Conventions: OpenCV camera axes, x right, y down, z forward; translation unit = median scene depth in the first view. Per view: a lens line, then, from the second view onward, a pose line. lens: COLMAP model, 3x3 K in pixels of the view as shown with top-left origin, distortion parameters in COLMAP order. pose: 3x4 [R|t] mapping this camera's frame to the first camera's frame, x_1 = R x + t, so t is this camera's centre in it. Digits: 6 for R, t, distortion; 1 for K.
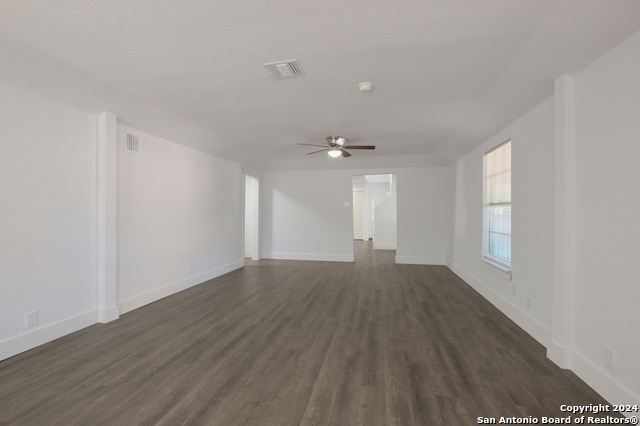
lens RADIAL K [[281.8, 0, 322.8], [0, 281.8, 211.9], [0, 0, 1]] dist [-0.015682, -0.000198]
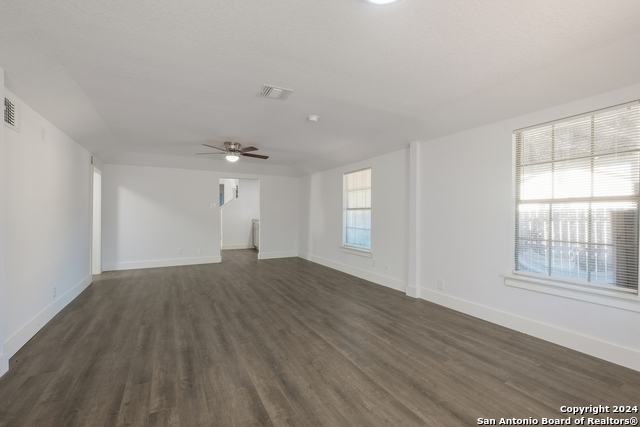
lens RADIAL K [[275.6, 0, 319.6], [0, 275.6, 216.6], [0, 0, 1]] dist [-0.011665, -0.000052]
pose [[0.763861, -0.005945, 0.645354, -0.506318], [-0.002069, 0.999930, 0.011659, -0.004016], [-0.645378, -0.010241, 0.763795, 0.003111]]
